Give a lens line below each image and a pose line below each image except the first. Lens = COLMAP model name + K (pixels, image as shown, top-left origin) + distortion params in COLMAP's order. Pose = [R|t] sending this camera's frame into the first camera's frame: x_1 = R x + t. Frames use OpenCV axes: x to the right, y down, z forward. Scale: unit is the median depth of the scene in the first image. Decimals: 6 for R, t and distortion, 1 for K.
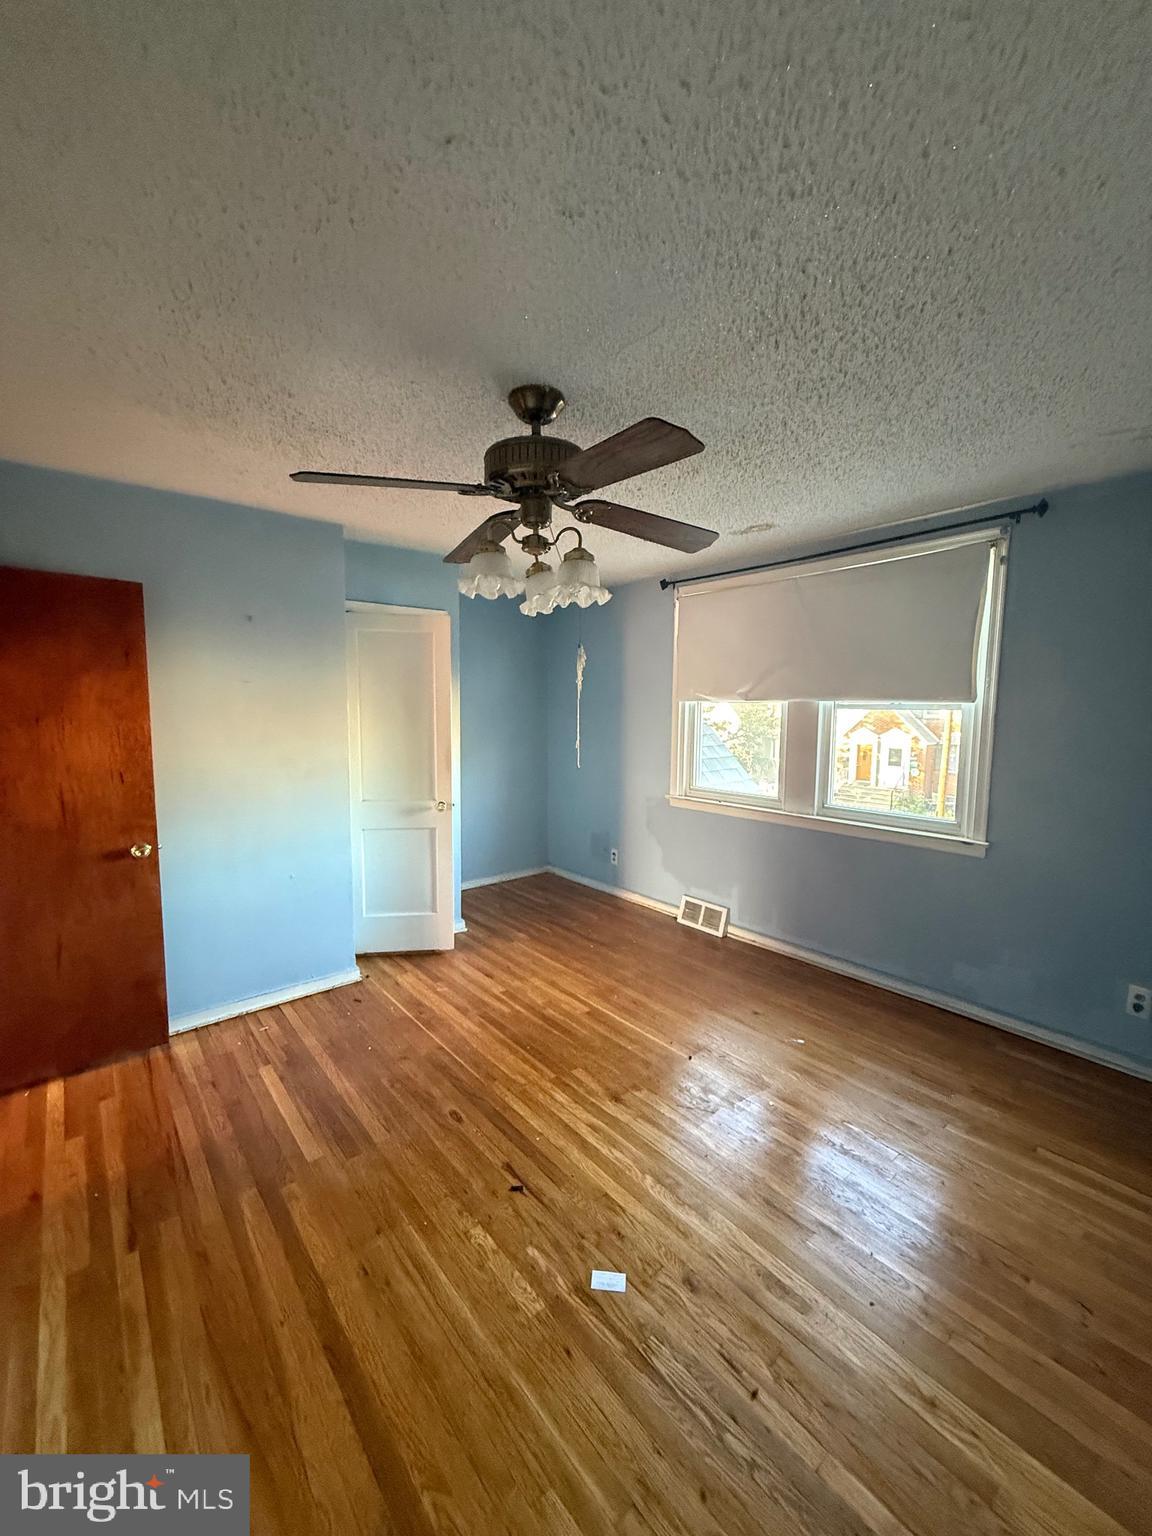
lens RADIAL K [[612.3, 0, 572.0], [0, 612.3, 763.7], [0, 0, 1]] dist [0.000920, -0.000355]
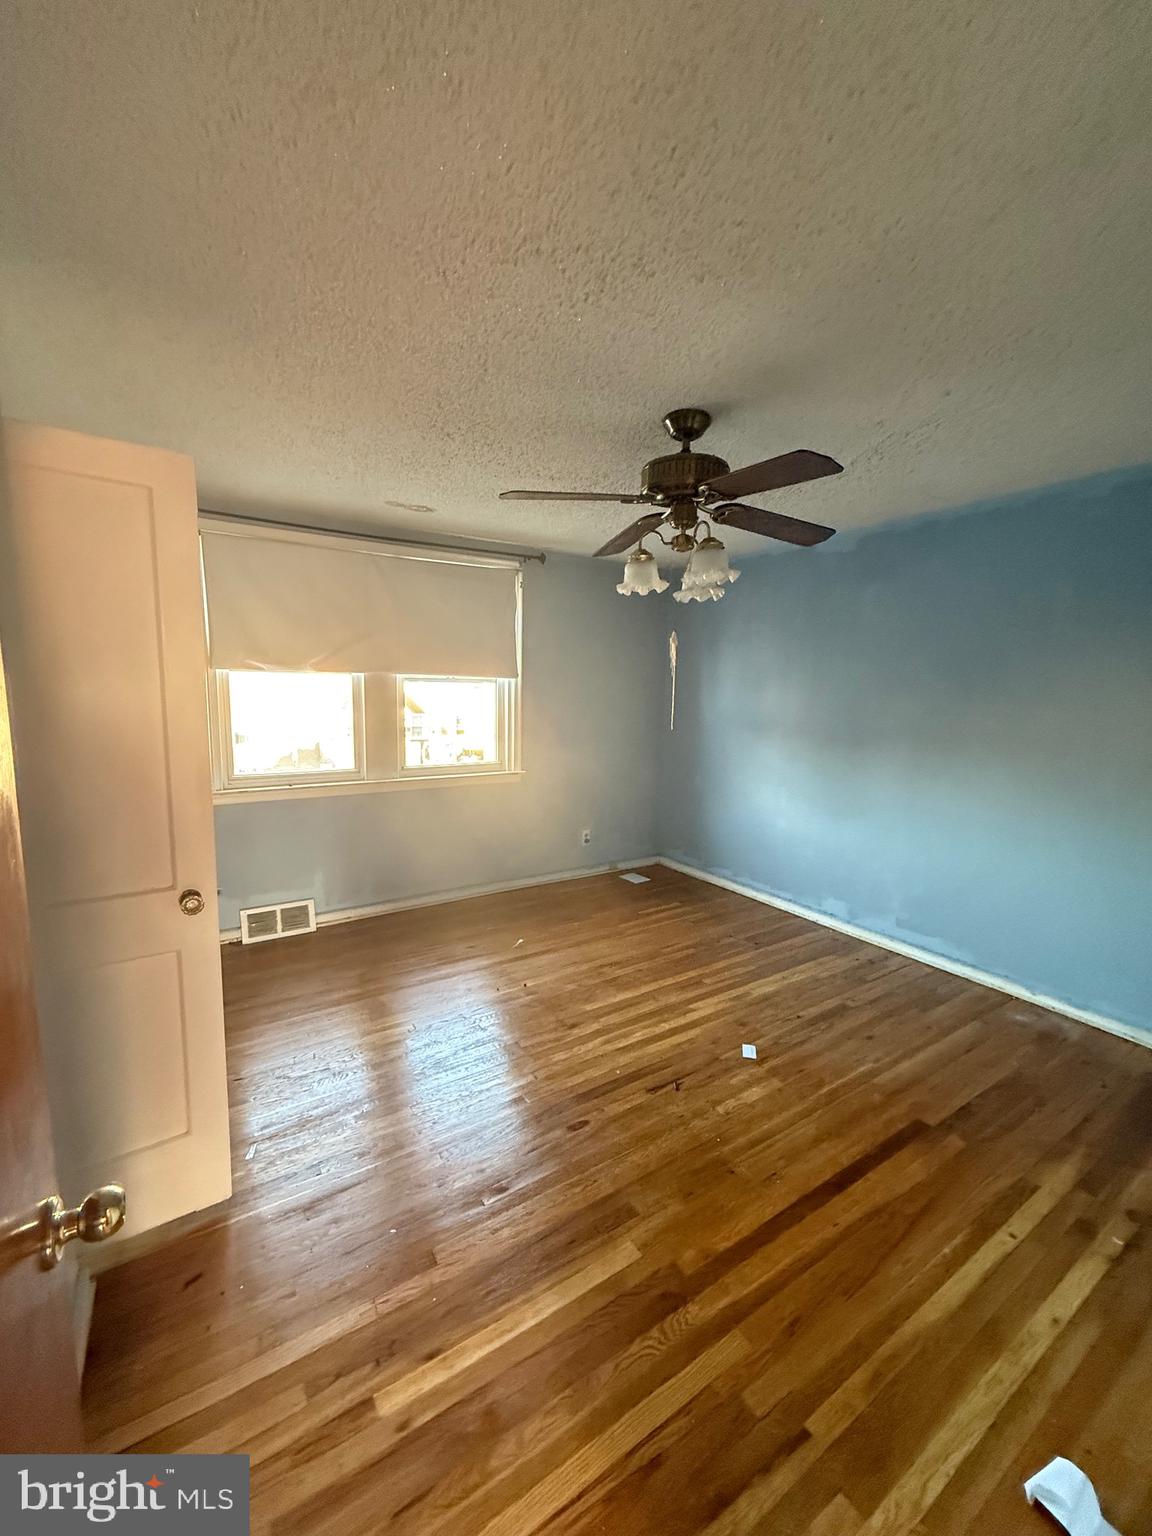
lens RADIAL K [[612.3, 0, 581.3], [0, 612.3, 763.9], [0, 0, 1]] dist [0.000920, -0.000355]
pose [[0.115477, -0.125585, 0.985339, -1.132779], [0.077643, 0.990082, 0.117090, -0.077655], [-0.990271, 0.062984, 0.124082, 0.933161]]
